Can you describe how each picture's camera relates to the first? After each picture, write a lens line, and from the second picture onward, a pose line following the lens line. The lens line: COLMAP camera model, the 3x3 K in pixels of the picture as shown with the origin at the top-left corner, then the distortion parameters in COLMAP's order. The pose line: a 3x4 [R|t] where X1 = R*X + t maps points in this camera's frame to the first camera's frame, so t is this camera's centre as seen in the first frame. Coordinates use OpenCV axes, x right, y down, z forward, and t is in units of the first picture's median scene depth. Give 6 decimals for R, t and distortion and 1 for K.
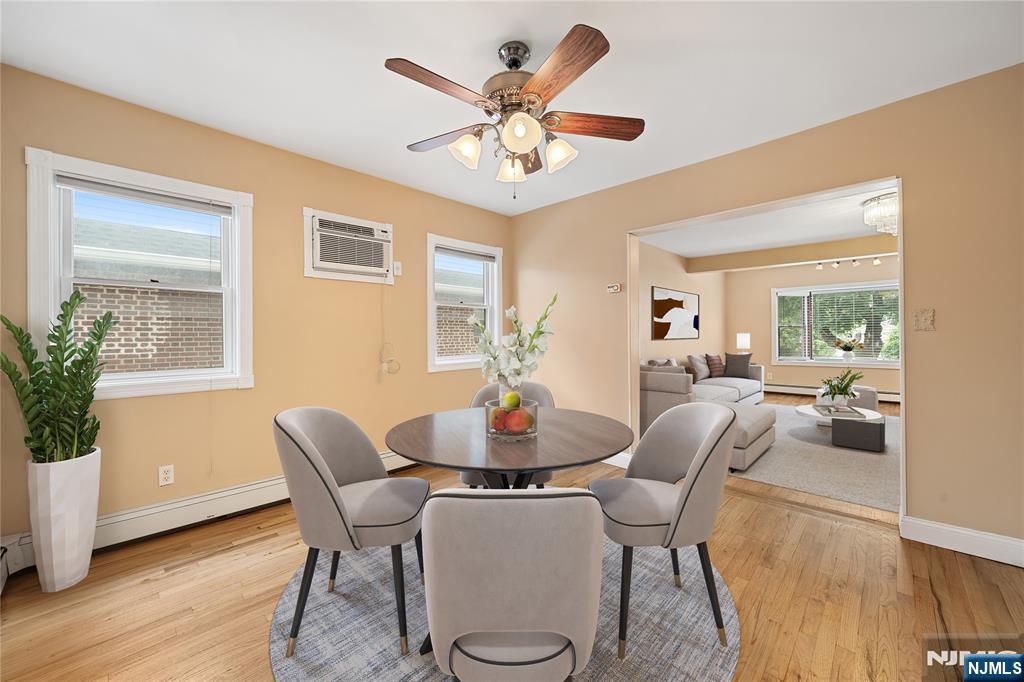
lens RADIAL K [[387.1, 0, 473.4], [0, 387.1, 340.5], [0, 0, 1]] dist [0.001098, 0.000049]
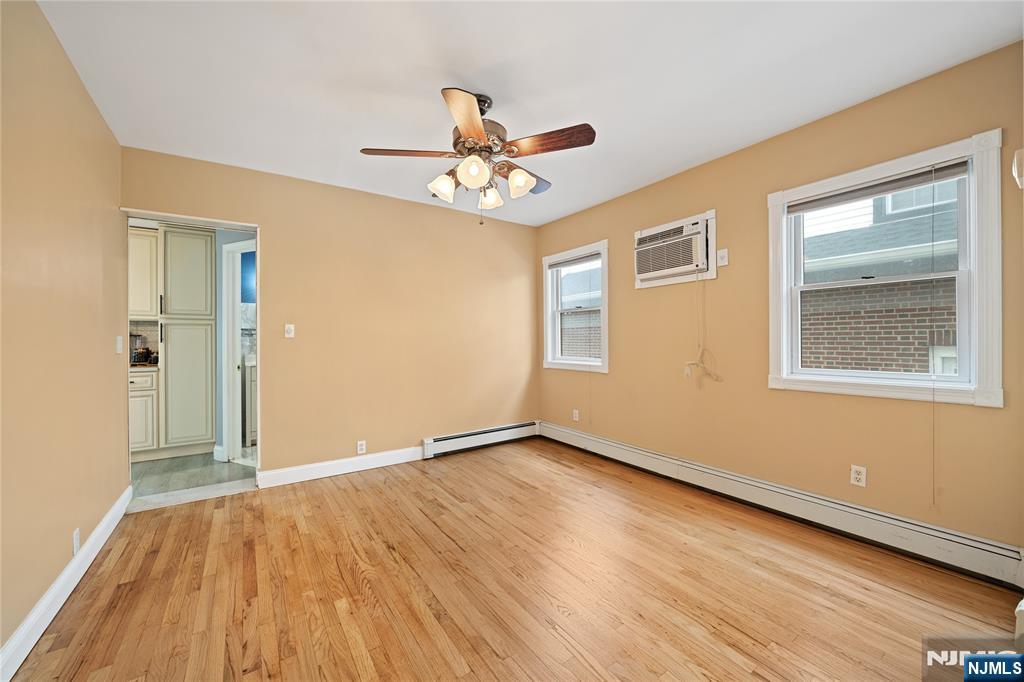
lens RADIAL K [[387.1, 0, 509.6], [0, 387.1, 338.6], [0, 0, 1]] dist [0.001098, 0.000049]
pose [[-0.139175, 0.007106, -0.990242, 0.638342], [-0.003378, 0.999965, 0.007650, -0.012346], [0.990262, 0.004410, -0.139146, 0.595190]]
